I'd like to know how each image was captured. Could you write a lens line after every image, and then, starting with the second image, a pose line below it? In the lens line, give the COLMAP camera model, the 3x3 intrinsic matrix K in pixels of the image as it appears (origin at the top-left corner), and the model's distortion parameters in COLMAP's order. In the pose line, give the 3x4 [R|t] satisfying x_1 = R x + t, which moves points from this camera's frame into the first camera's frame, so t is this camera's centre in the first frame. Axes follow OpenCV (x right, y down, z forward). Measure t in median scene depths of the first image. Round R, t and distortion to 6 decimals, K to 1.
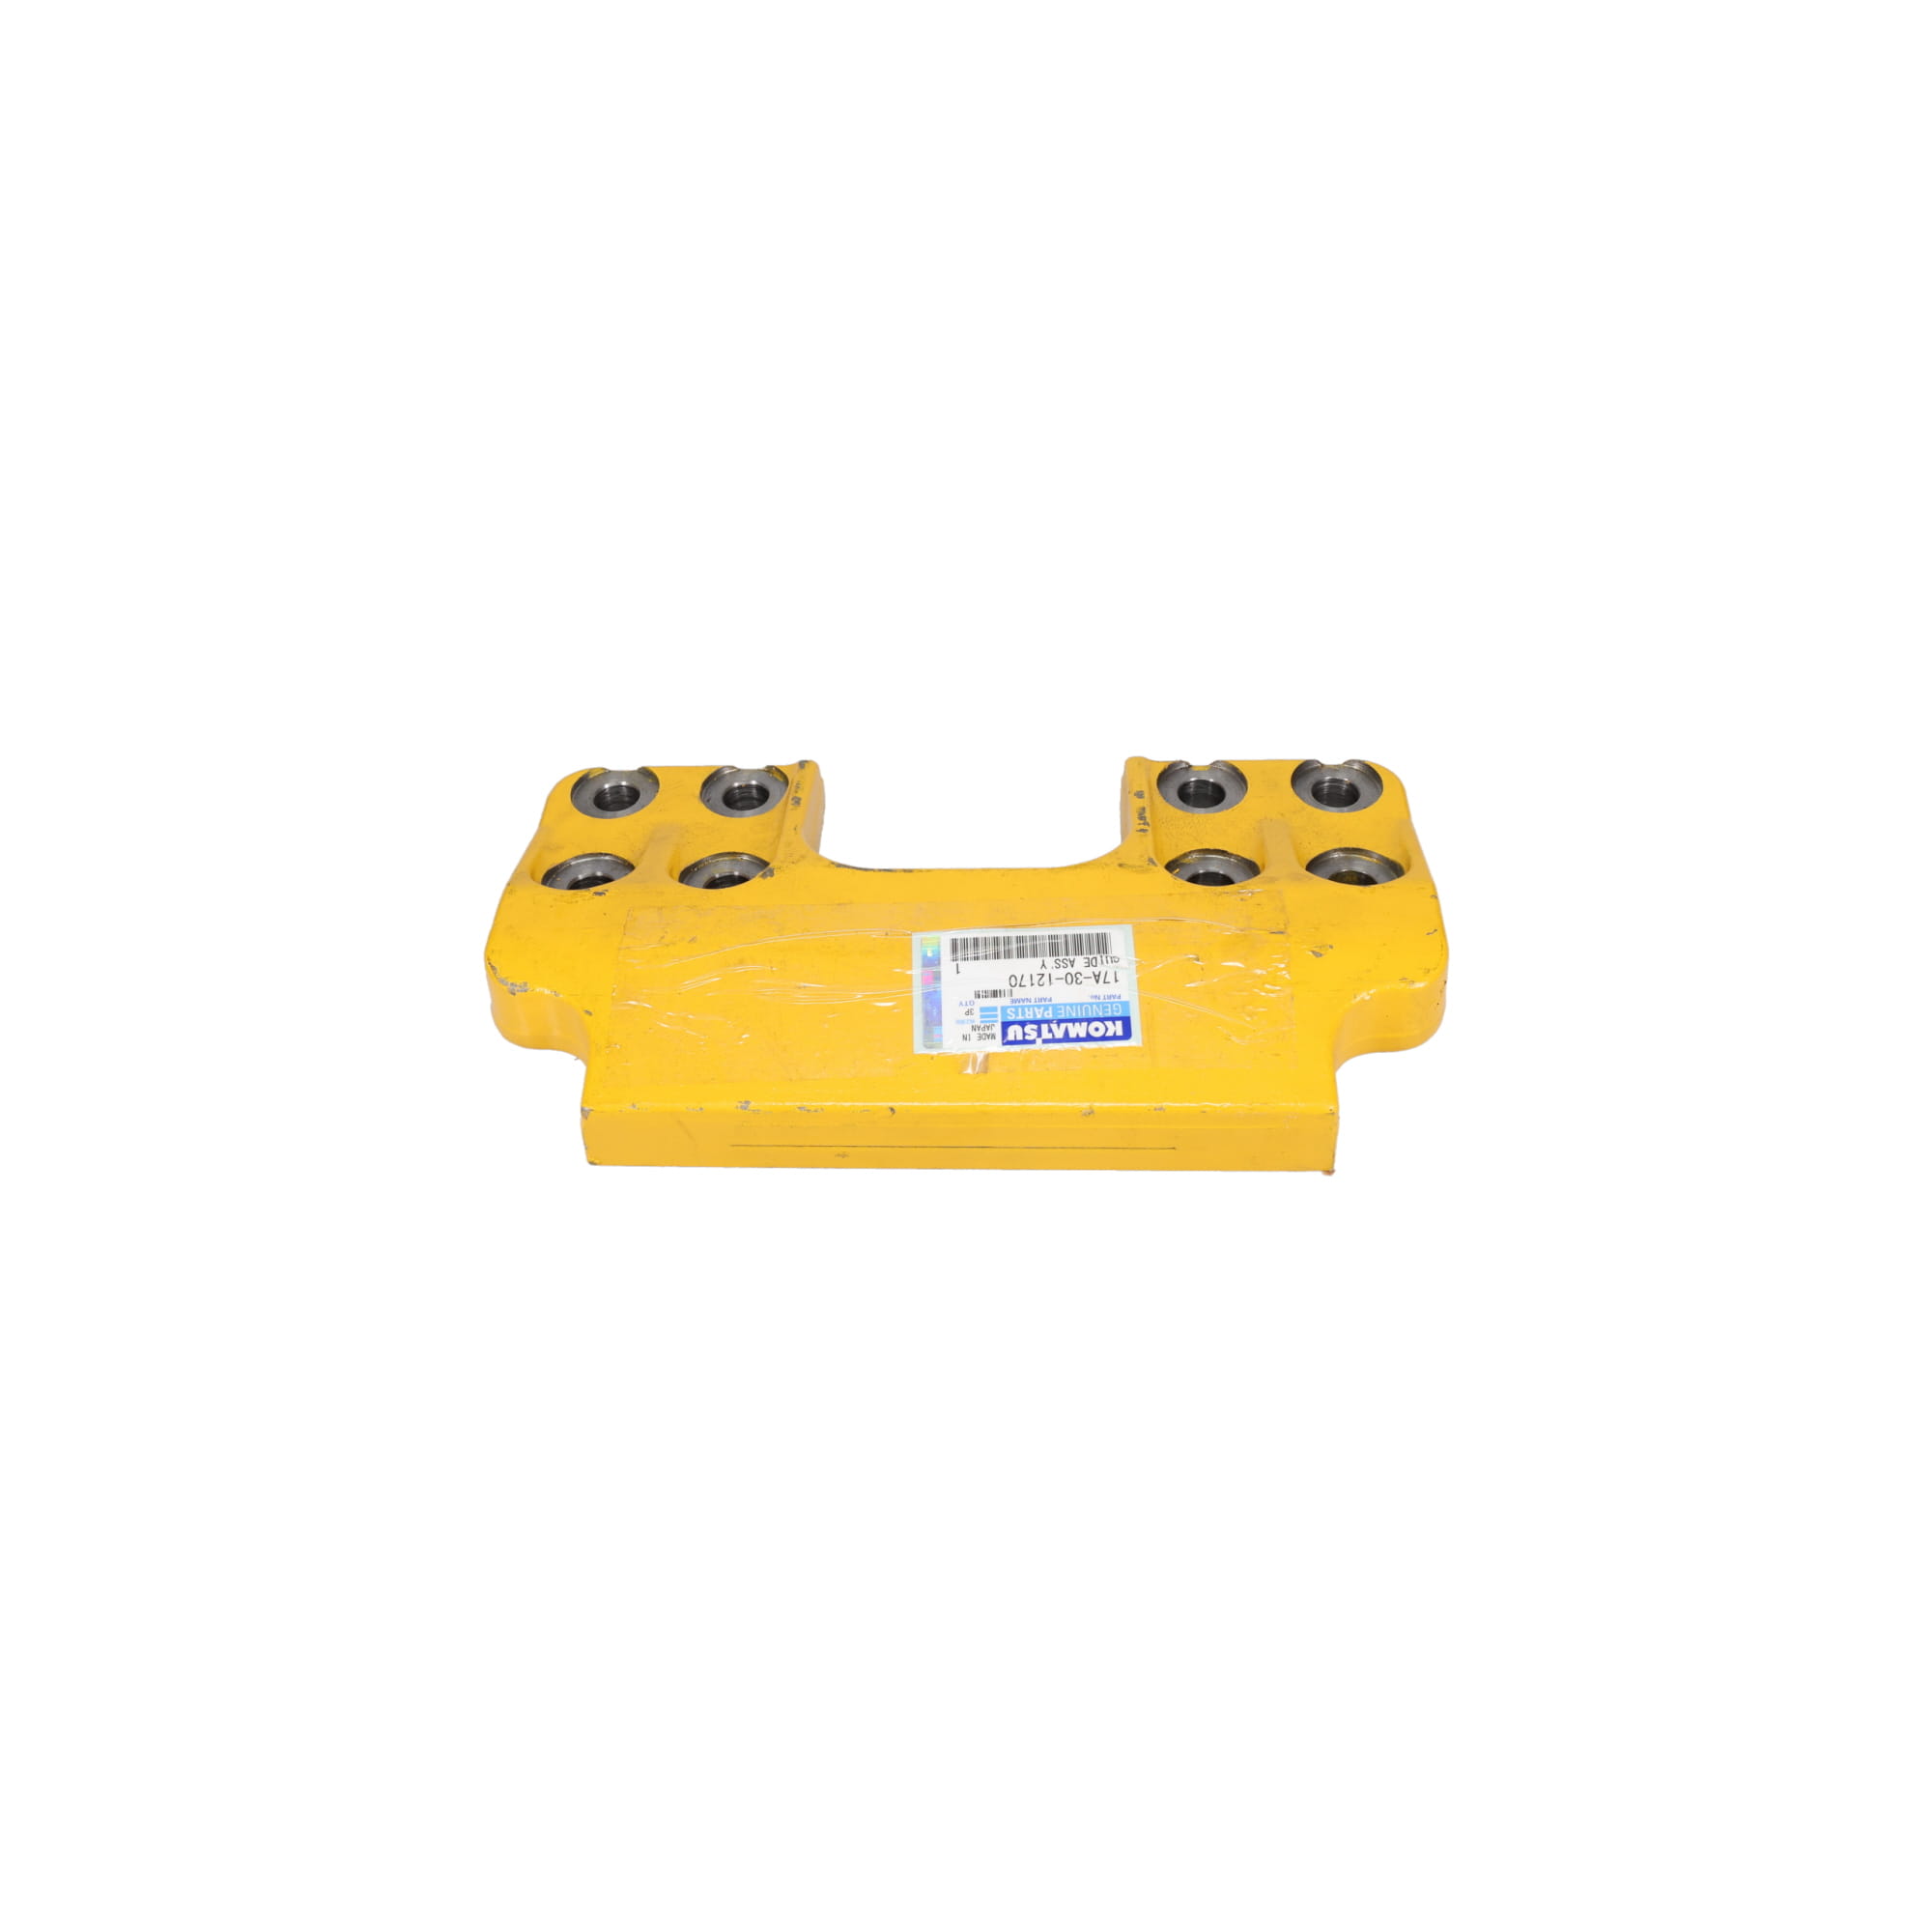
lens RADIAL K [[1778.6, 0, 958.0], [0, 1778.6, 970.0], [0, 0, 1]] dist [0.009016, 0.000000]
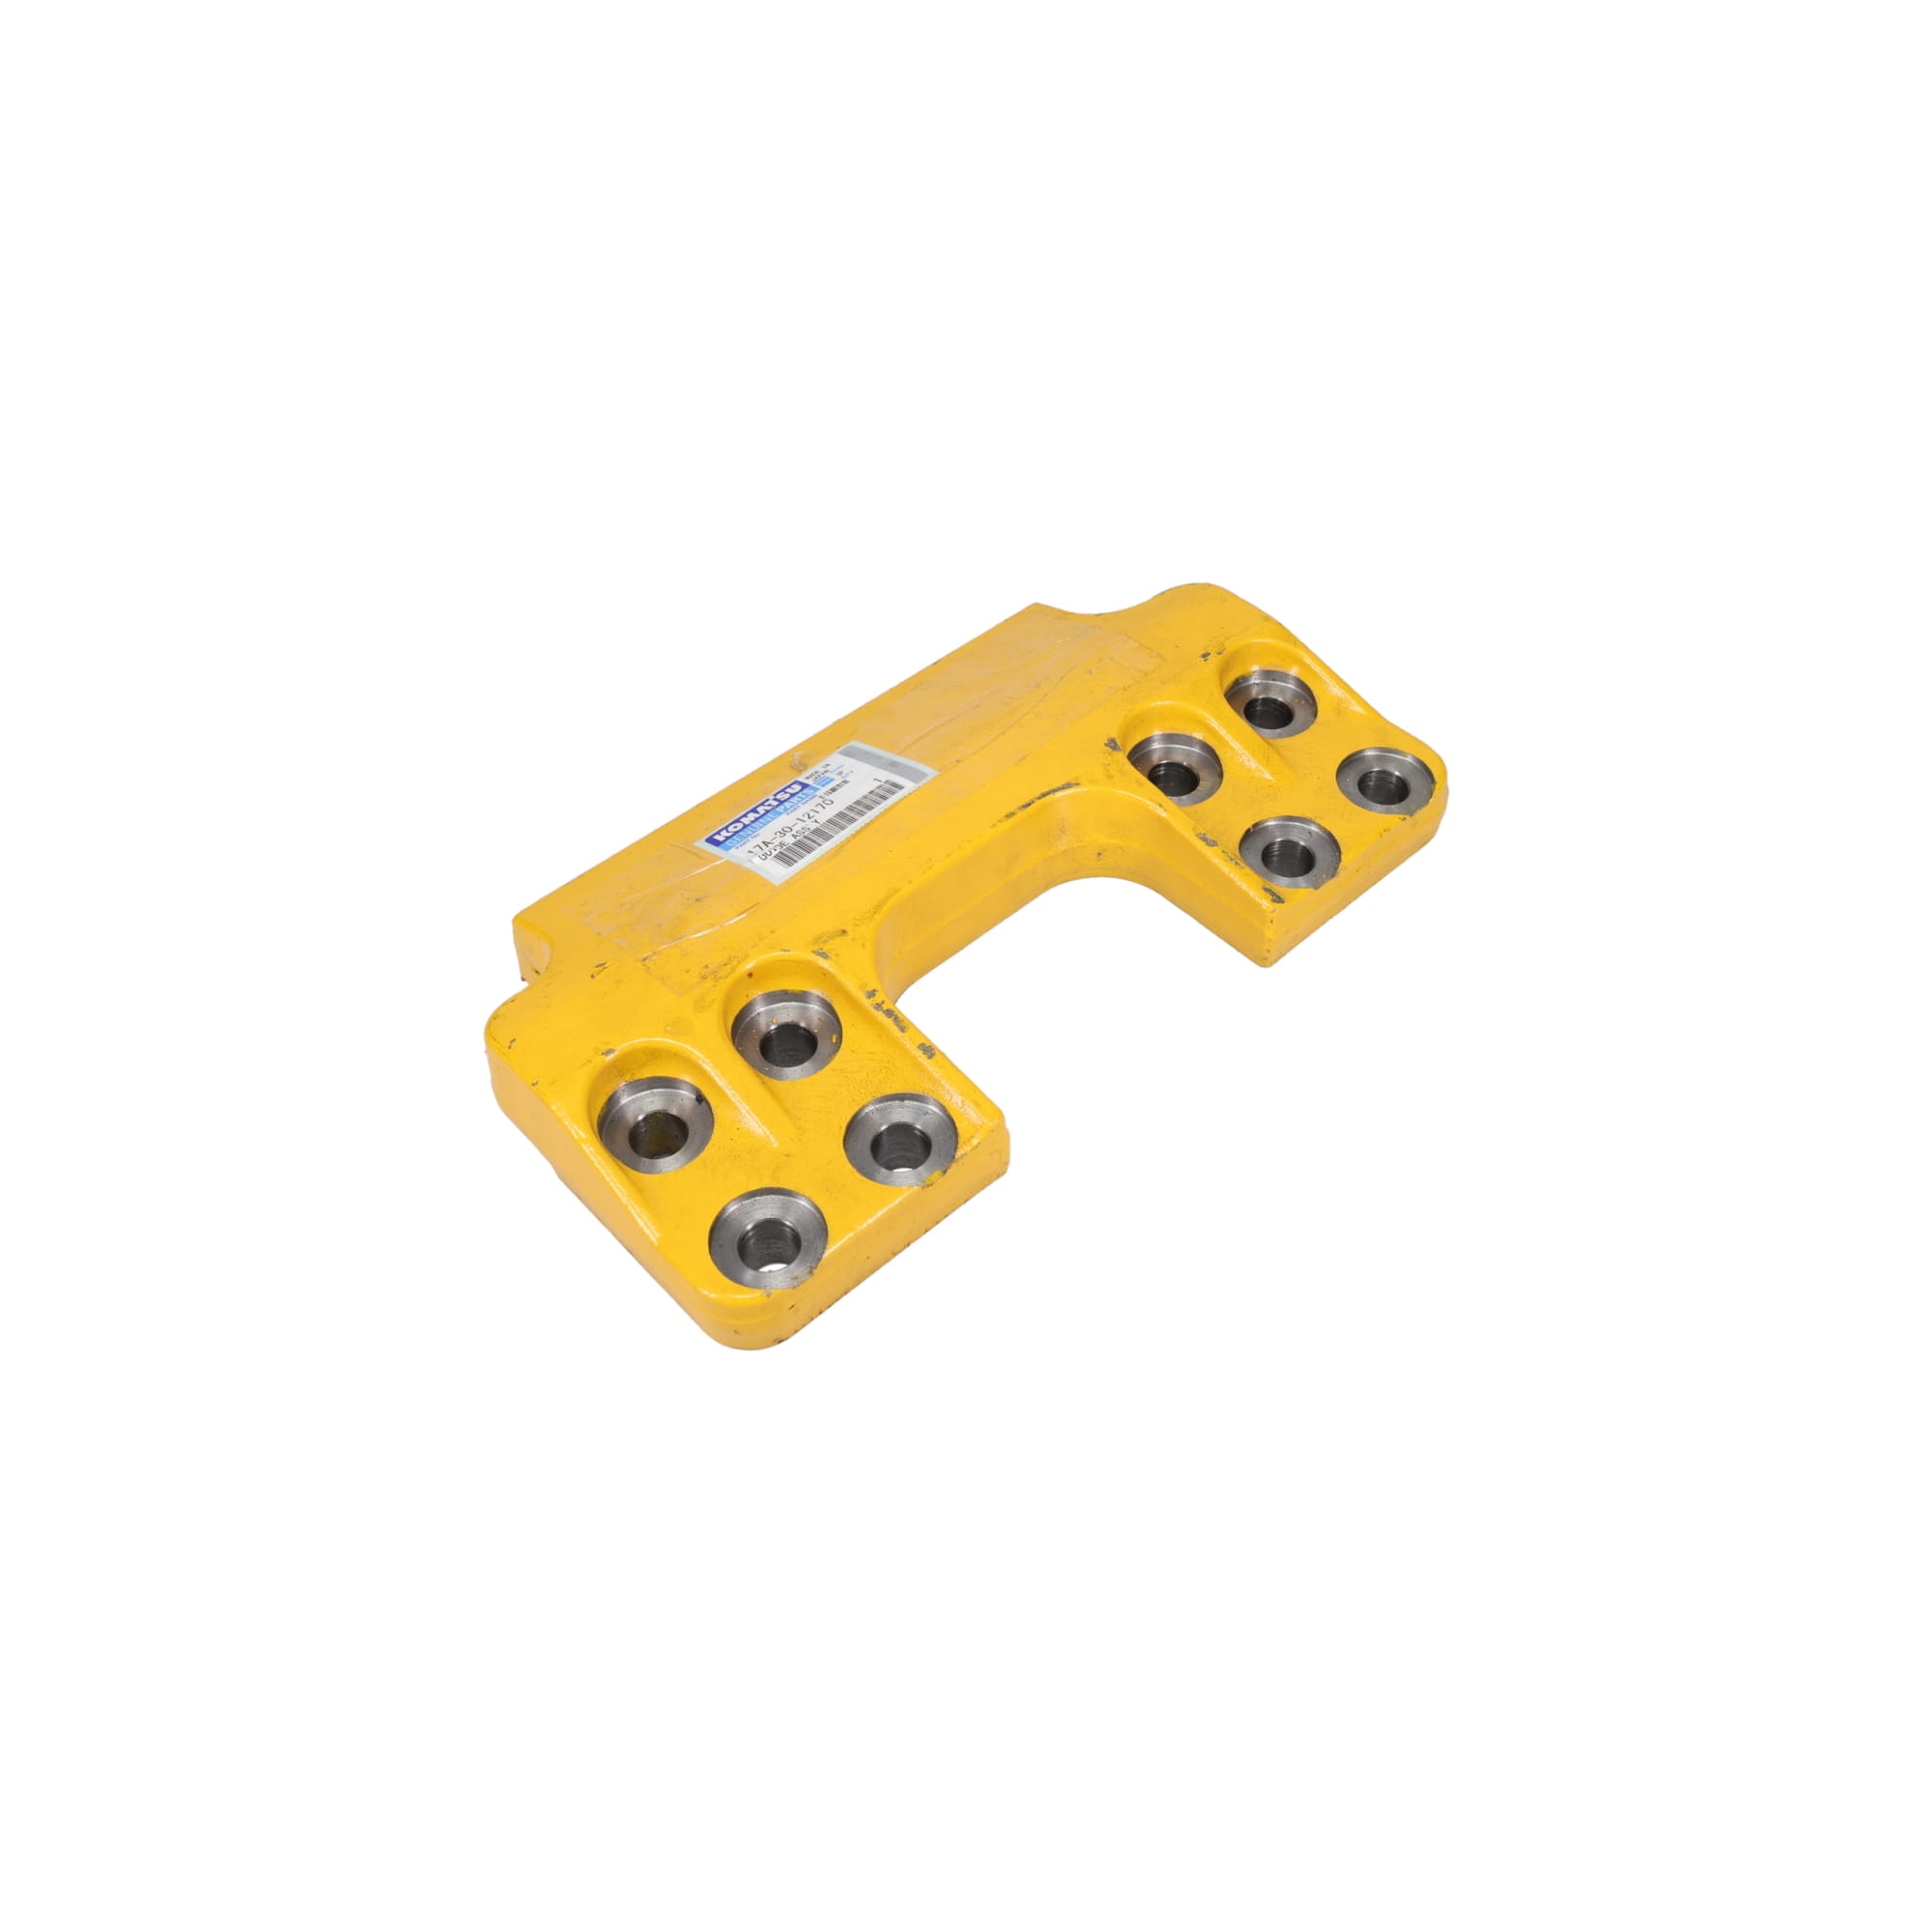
lens RADIAL K [[1875.0, 0, 957.8], [0, 1875.0, 967.4], [0, 0, 1]] dist [-0.003721, 0.000000]
pose [[-0.709823, 0.566911, -0.418047, 0.480490], [-0.463988, 0.070222, 0.883054, -0.969767], [0.529969, 0.820781, 0.213195, 0.881092]]
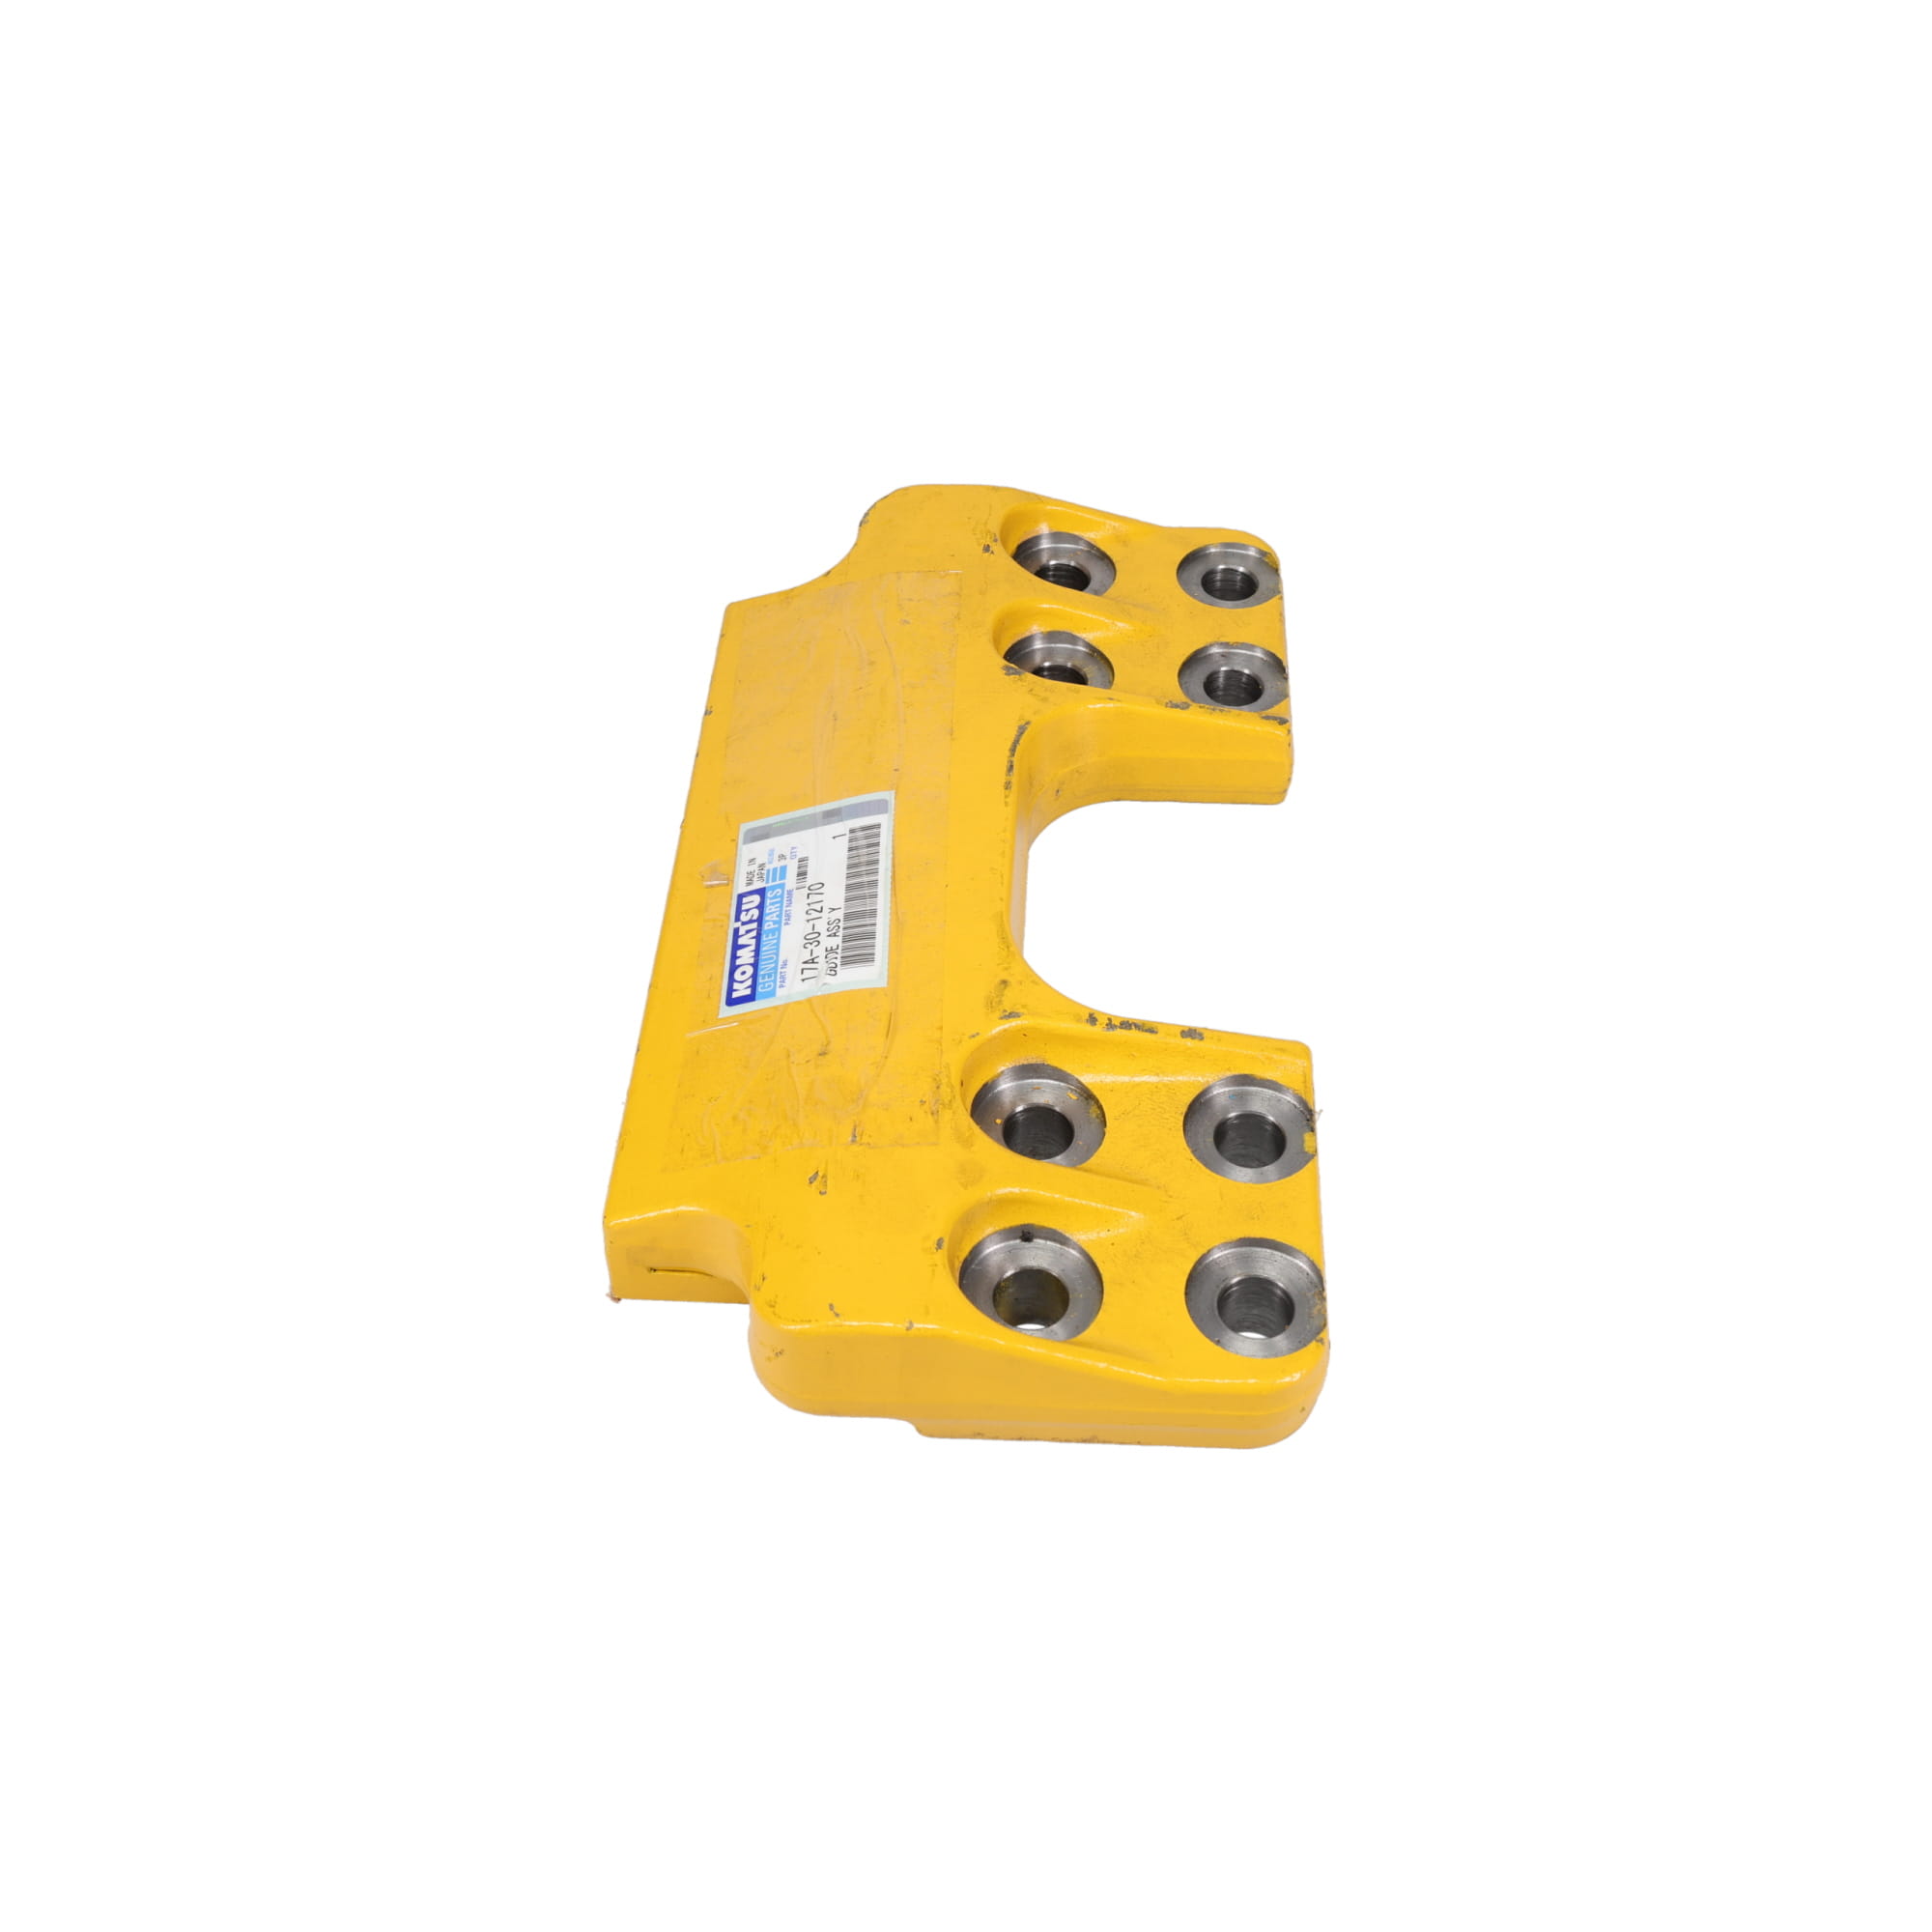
lens RADIAL K [[2284.8, 0, 978.5], [0, 2284.8, 962.8], [0, 0, 1]] dist [0.012152, 0.000000]
pose [[-0.011290, 0.760922, -0.648745, 0.729715], [-0.702231, 0.455840, 0.546883, -0.597556], [0.711859, 0.461744, 0.529197, 0.512099]]
